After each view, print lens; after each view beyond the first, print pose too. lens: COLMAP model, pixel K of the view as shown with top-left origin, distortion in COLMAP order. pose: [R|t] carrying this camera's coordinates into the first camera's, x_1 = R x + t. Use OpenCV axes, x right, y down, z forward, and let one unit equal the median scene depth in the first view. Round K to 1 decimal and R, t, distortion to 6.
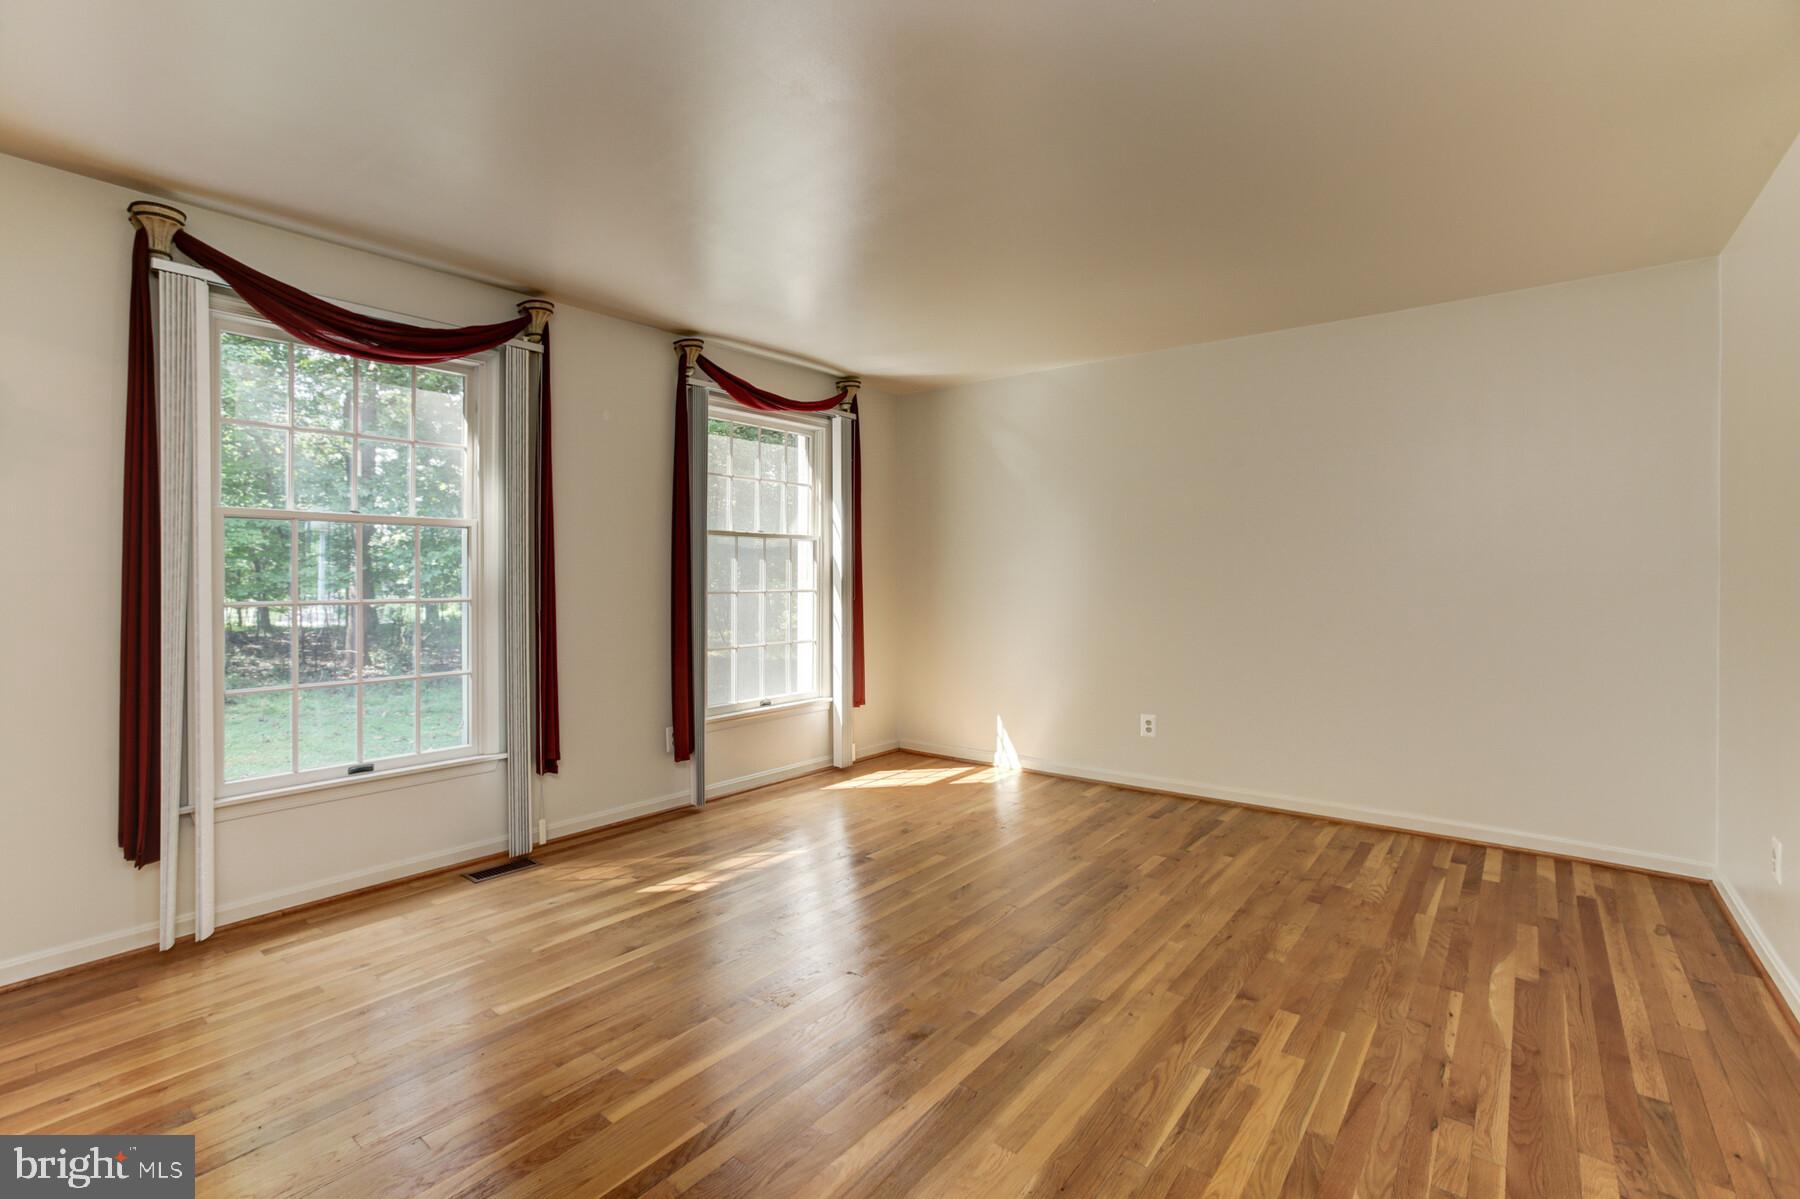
lens RADIAL K [[825.3, 0, 893.0], [0, 825.3, 586.6], [0, 0, 1]] dist [-0.030714, 0.006774]
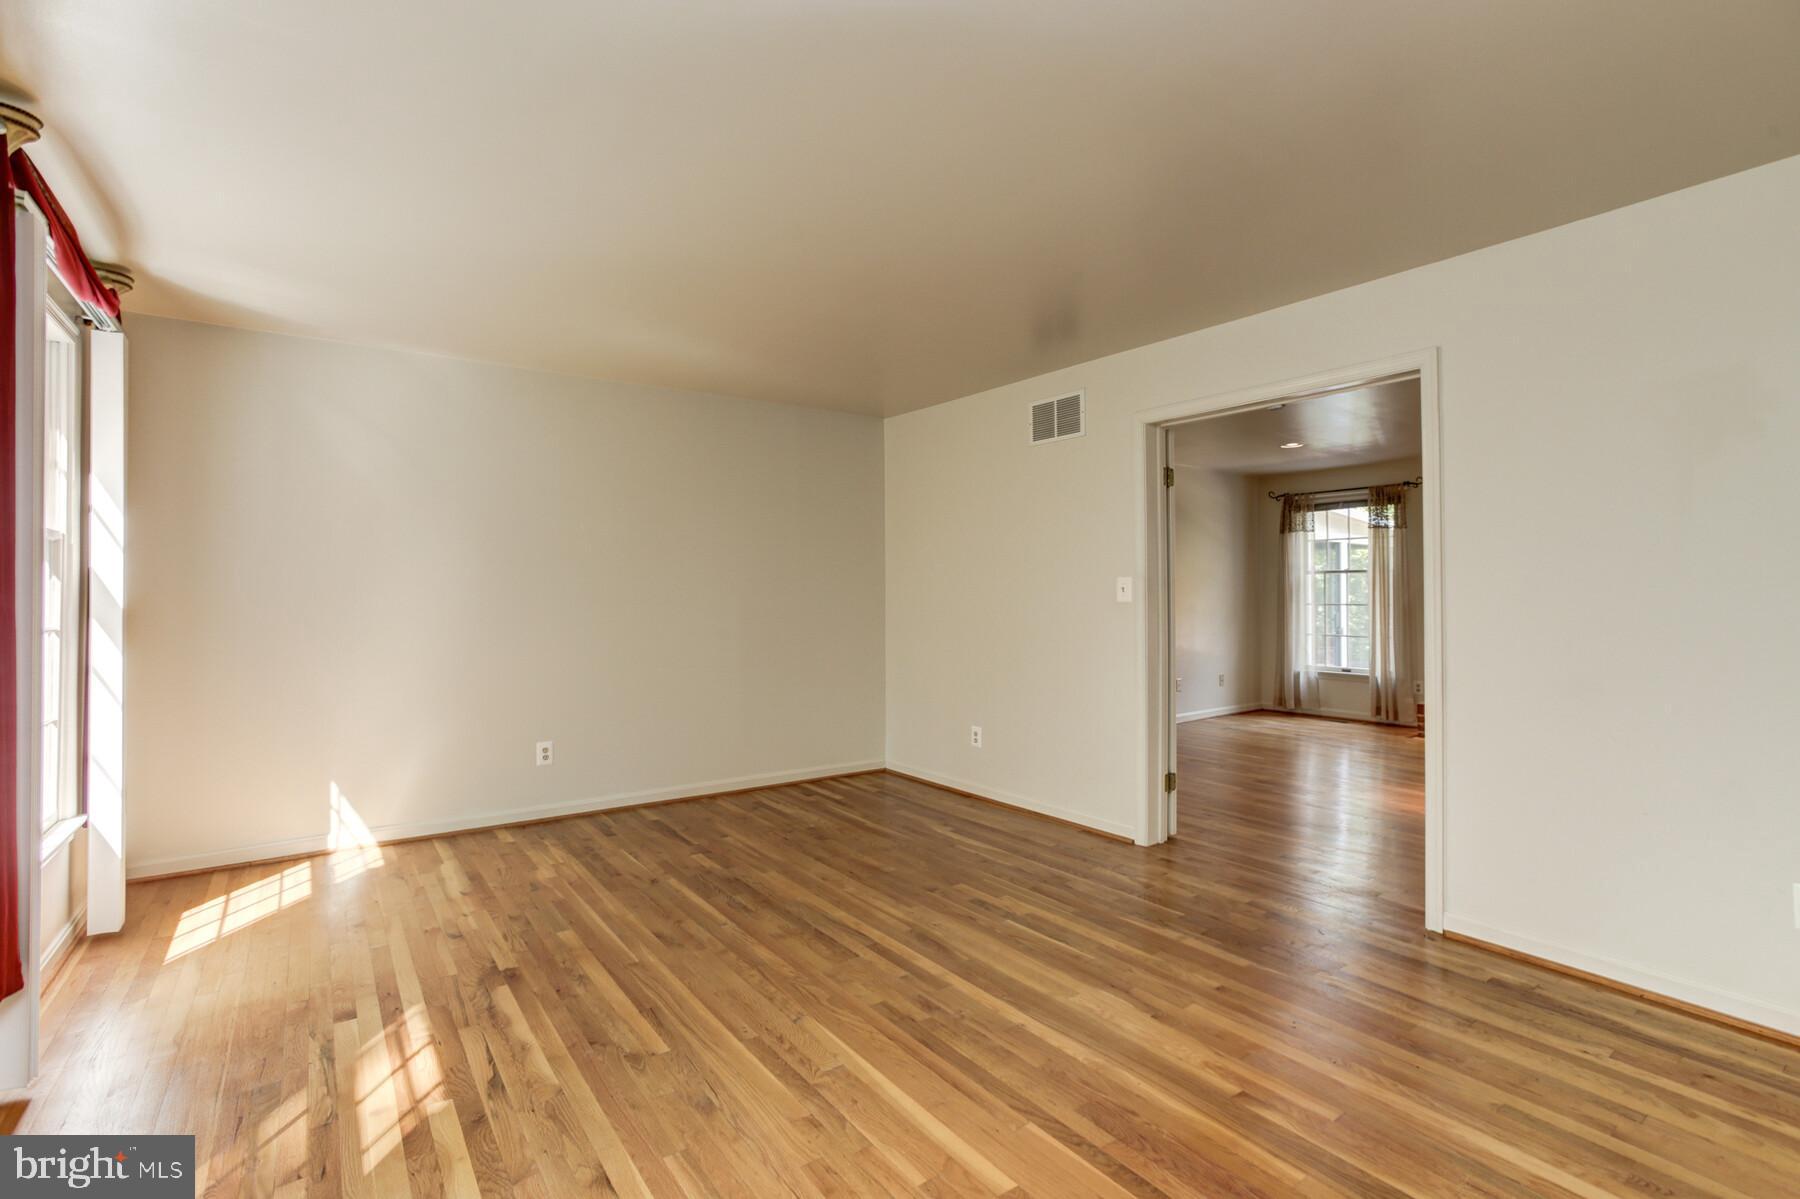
lens RADIAL K [[825.3, 0, 888.5], [0, 825.3, 593.3], [0, 0, 1]] dist [-0.030714, 0.006774]
pose [[0.246605, 0.011063, 0.969053, -0.855141], [0.008247, 0.999875, -0.013514, -0.003710], [-0.969081, 0.011324, 0.246482, 0.600900]]
